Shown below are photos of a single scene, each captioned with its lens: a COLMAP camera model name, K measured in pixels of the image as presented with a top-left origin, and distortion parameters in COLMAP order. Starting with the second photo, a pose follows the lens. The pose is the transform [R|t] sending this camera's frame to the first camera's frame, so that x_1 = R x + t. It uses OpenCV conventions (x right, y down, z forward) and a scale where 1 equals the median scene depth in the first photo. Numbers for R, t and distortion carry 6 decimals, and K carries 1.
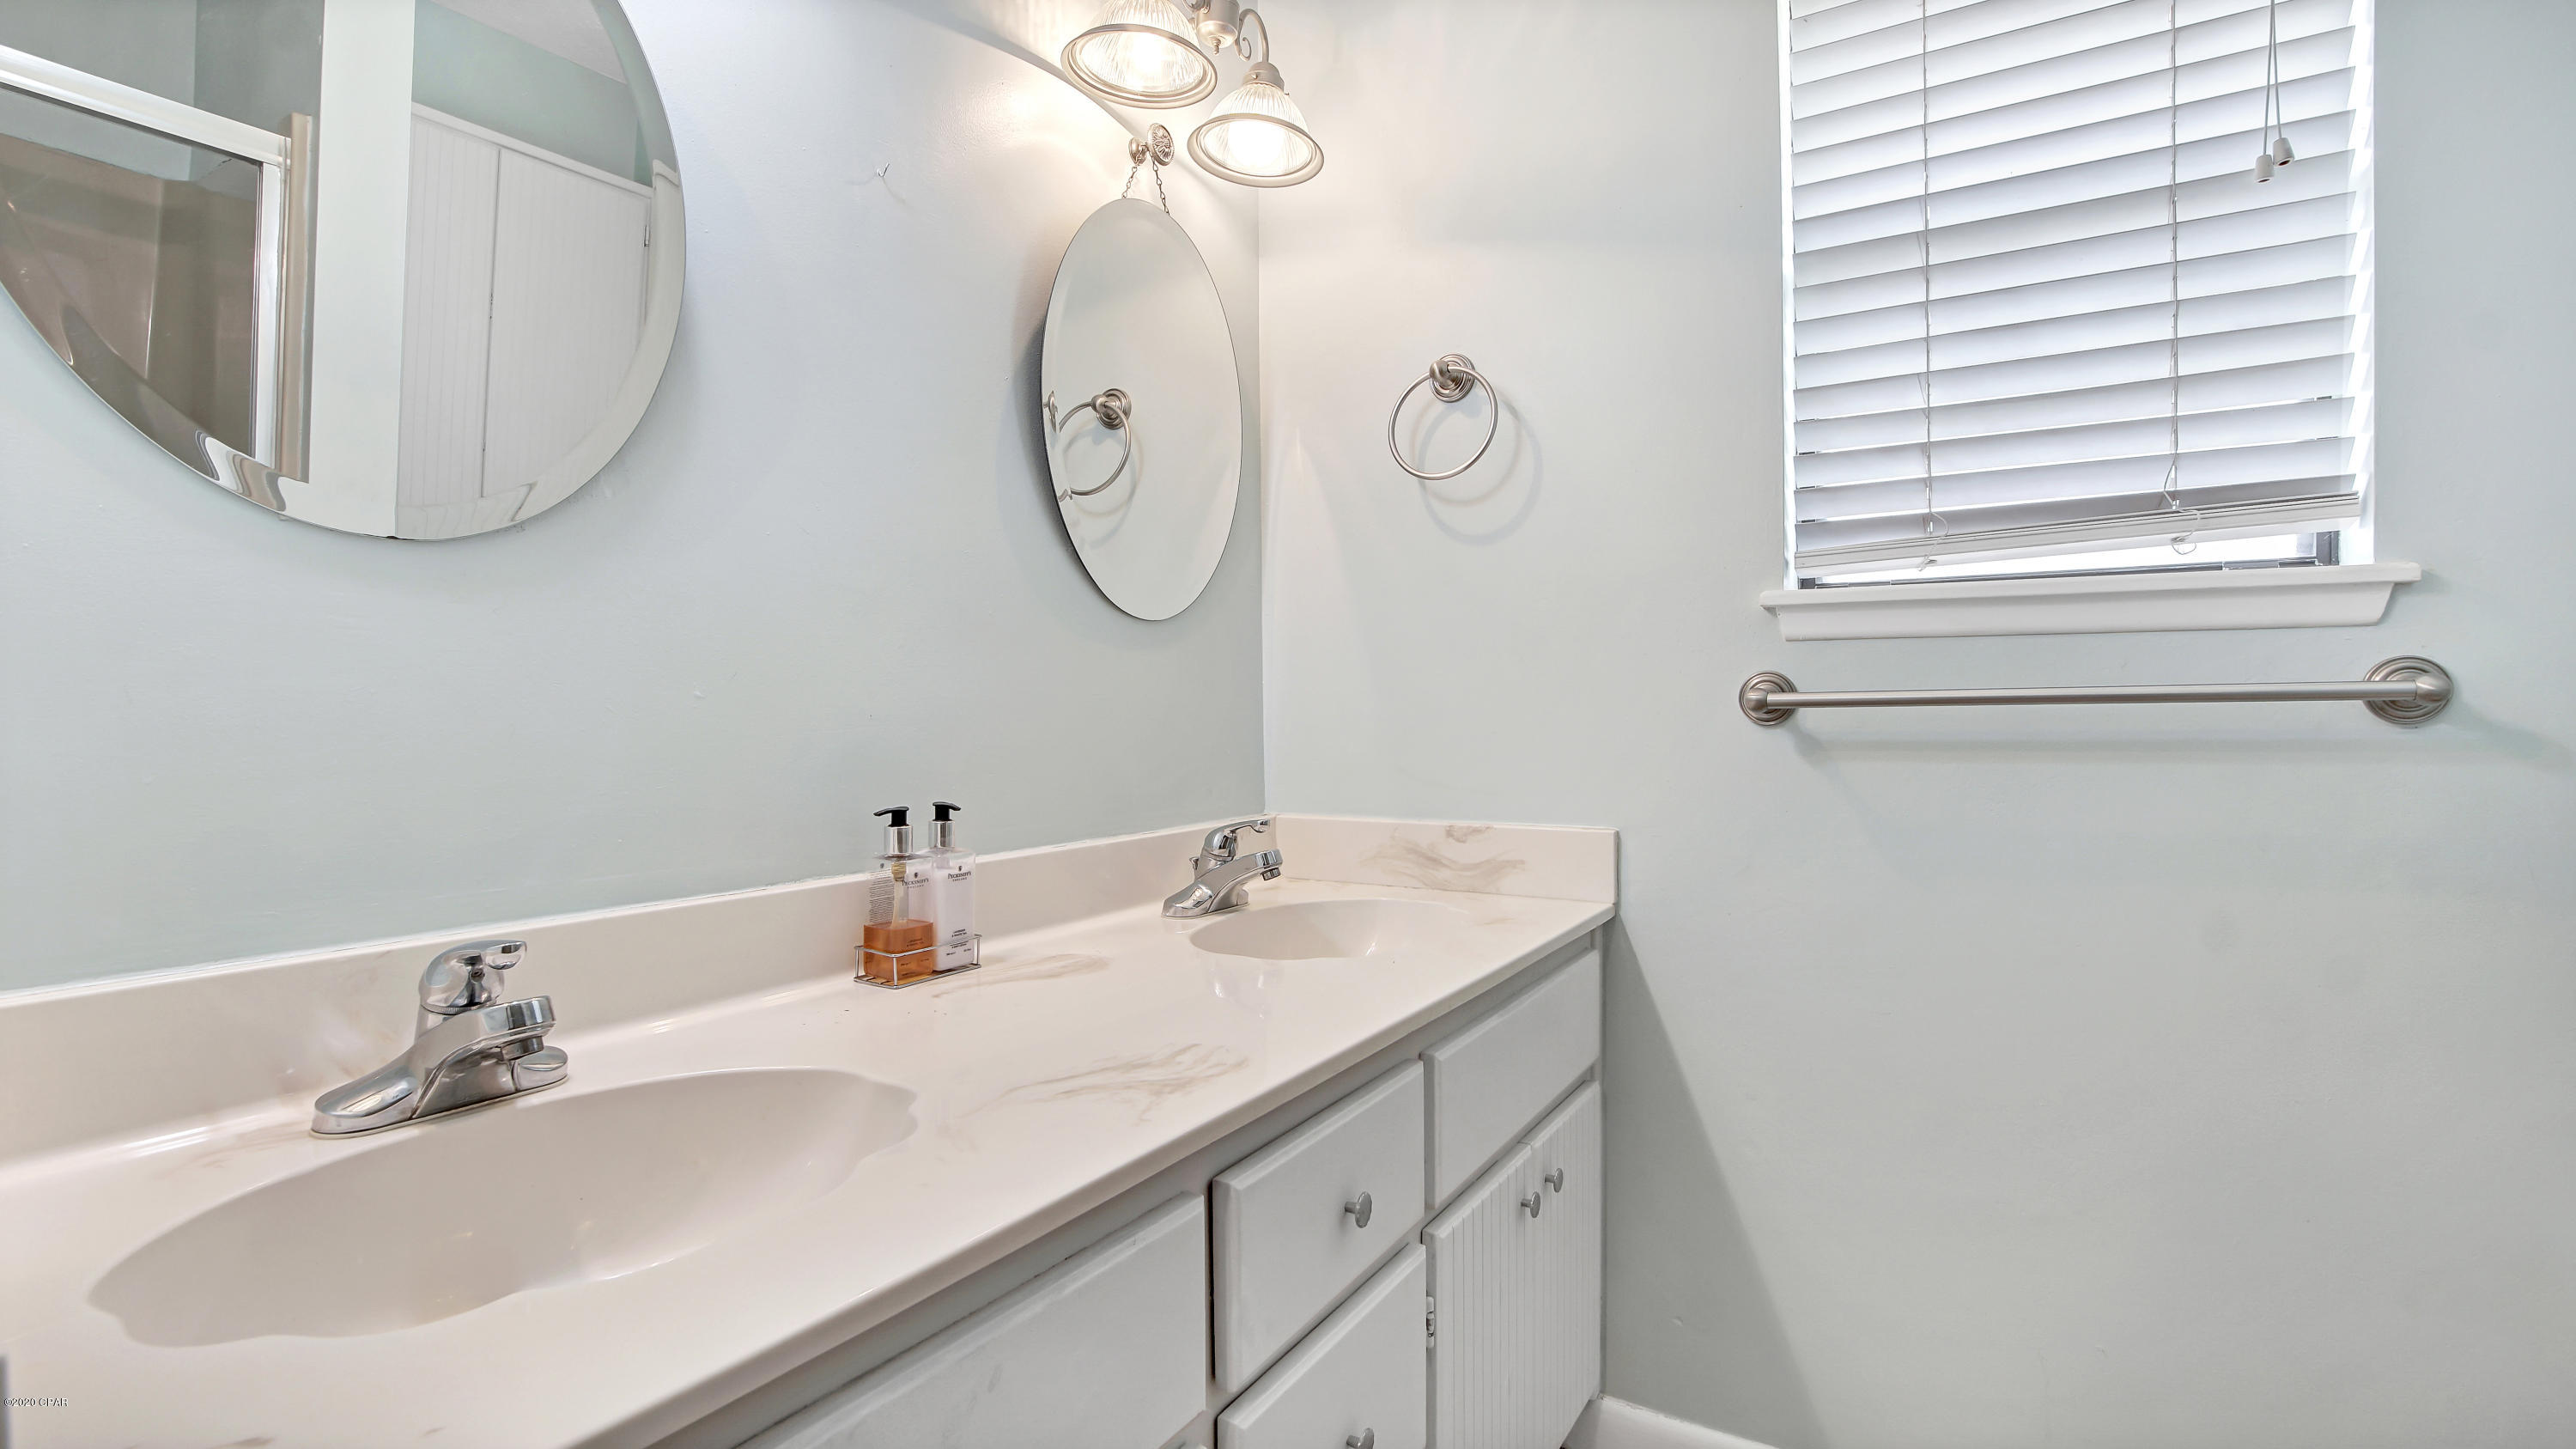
lens RADIAL K [[1176.1, 0, 1294.5], [0, 1176.1, 721.5], [0, 0, 1]] dist [-0.026250, 0.003307]
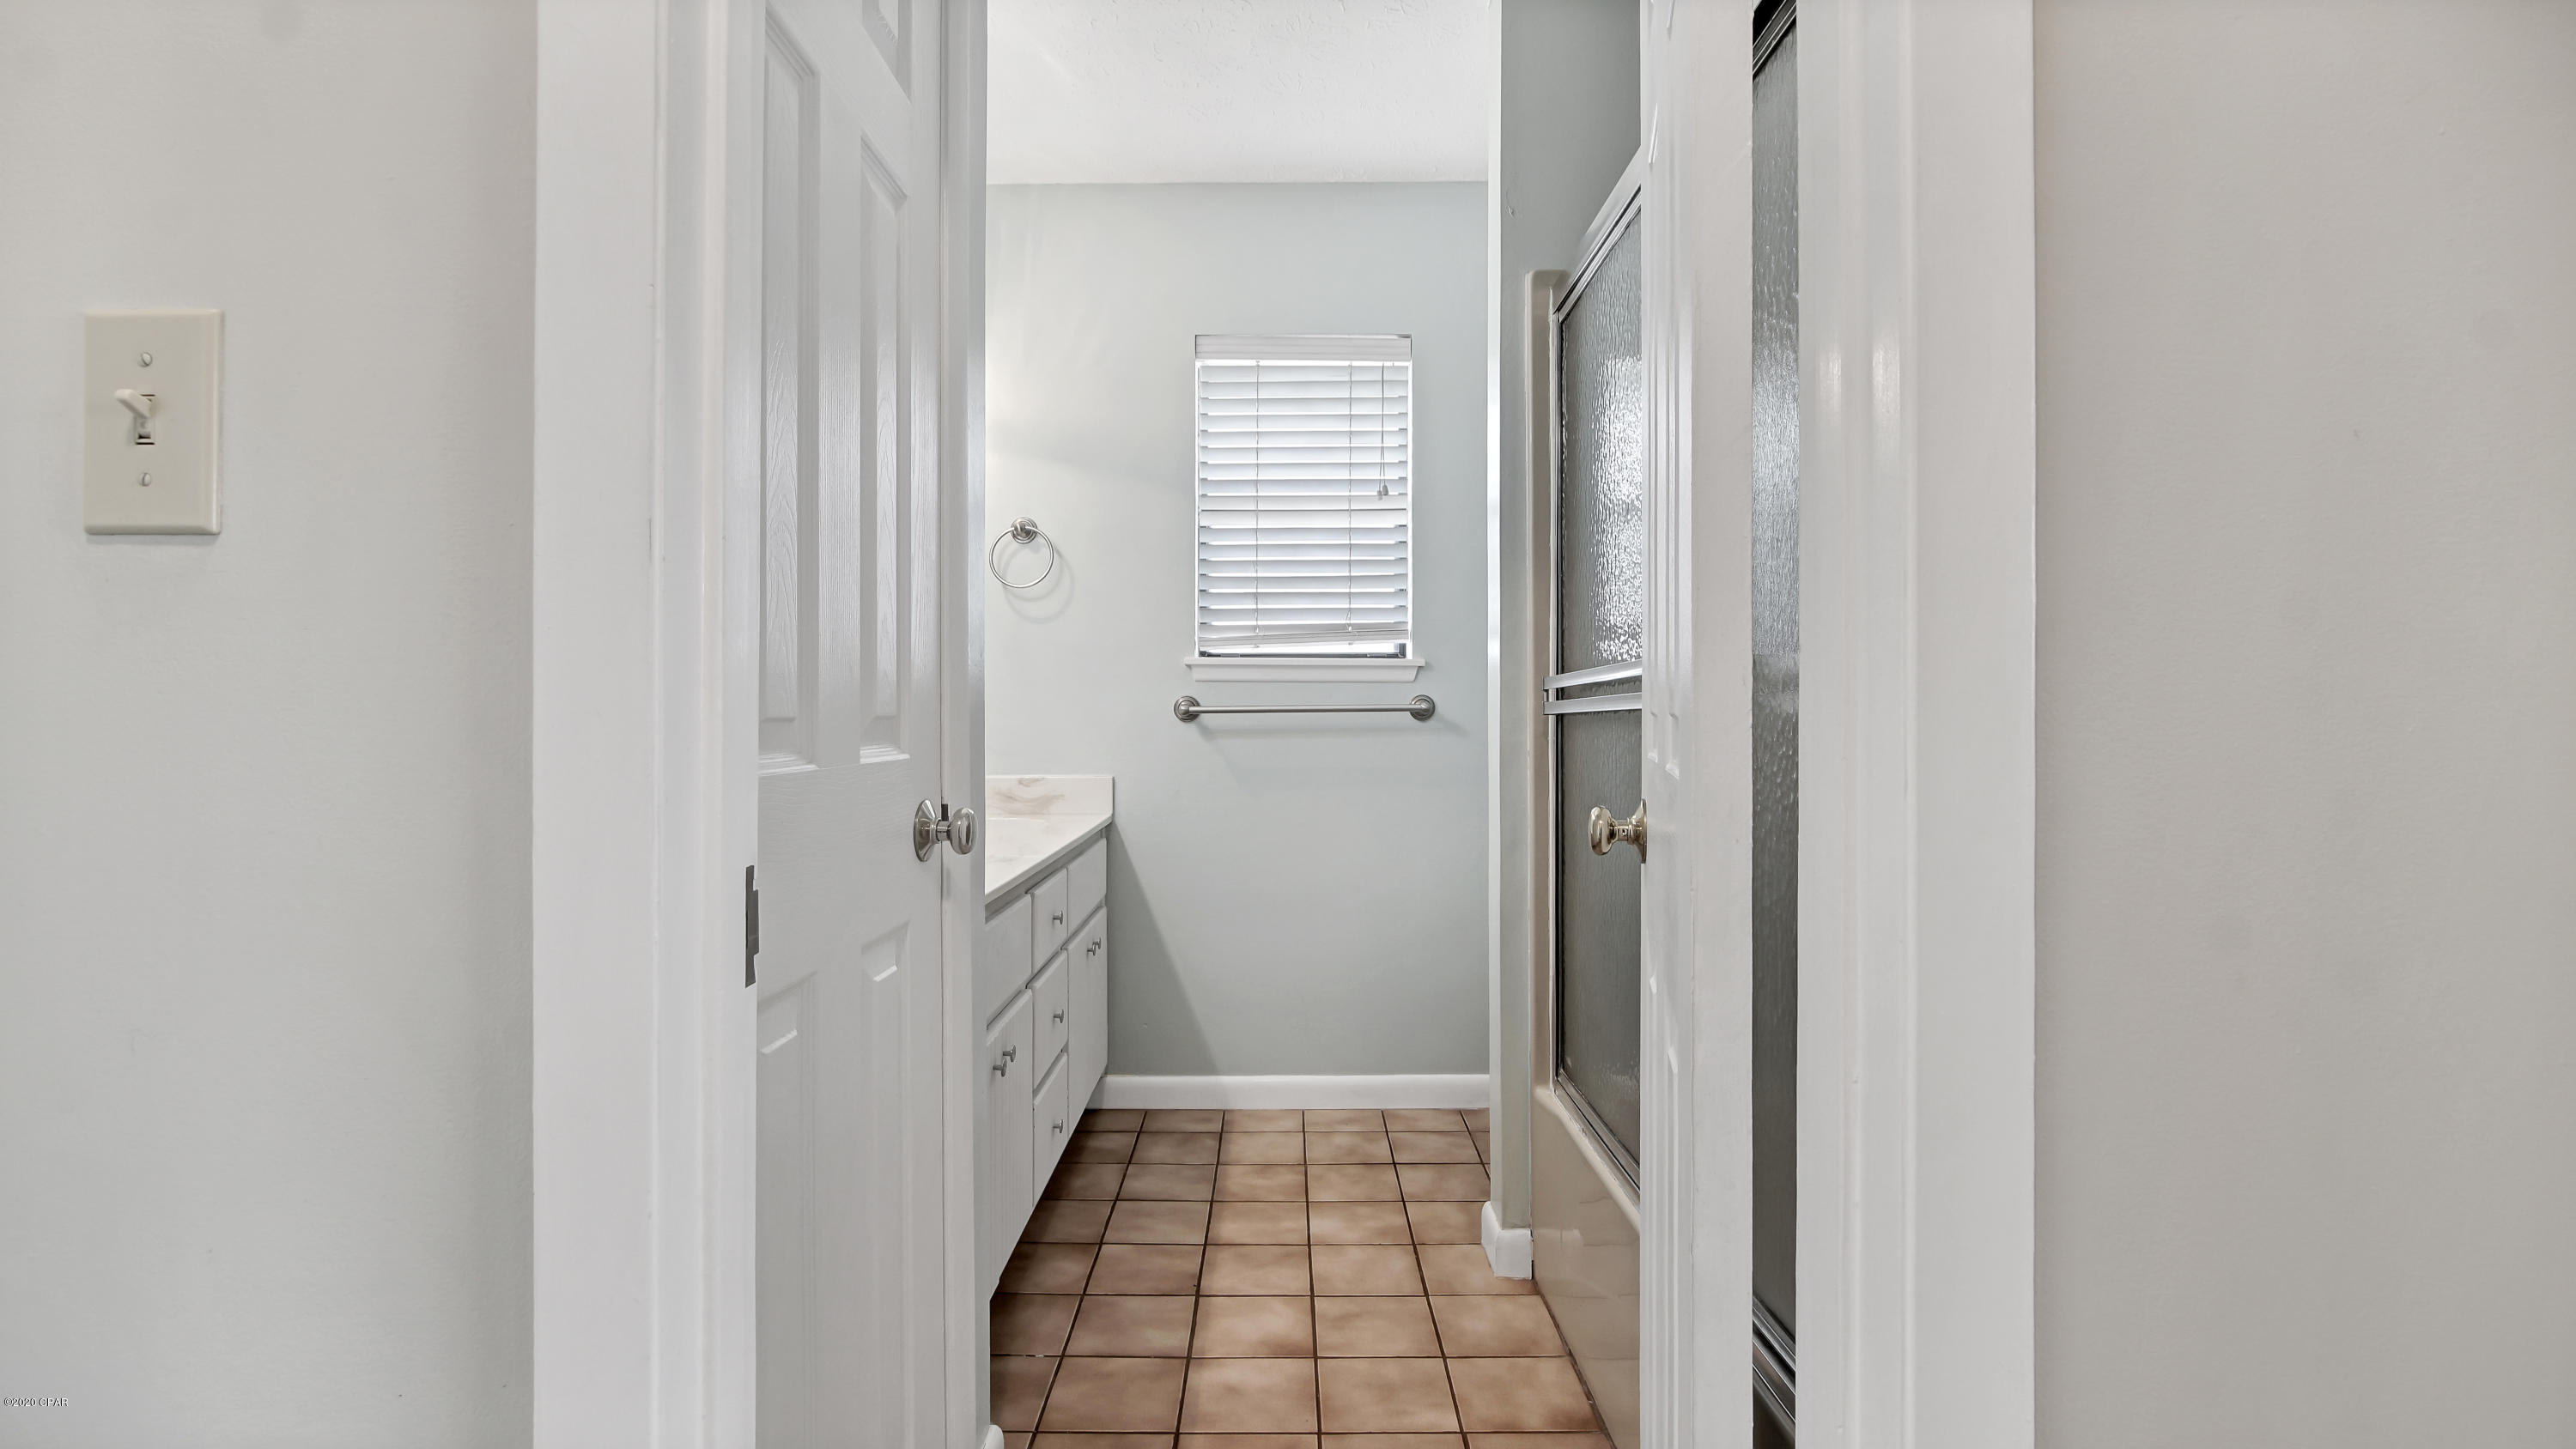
lens RADIAL K [[1175.7, 0, 1287.5], [0, 1175.7, 725.4], [0, 0, 1]] dist [-0.026250, 0.003307]
pose [[0.855637, 0.000123, 0.517576, -0.514936], [0.001384, 0.999996, -0.002526, 0.014459], [-0.517575, 0.002878, 0.855633, -0.859421]]
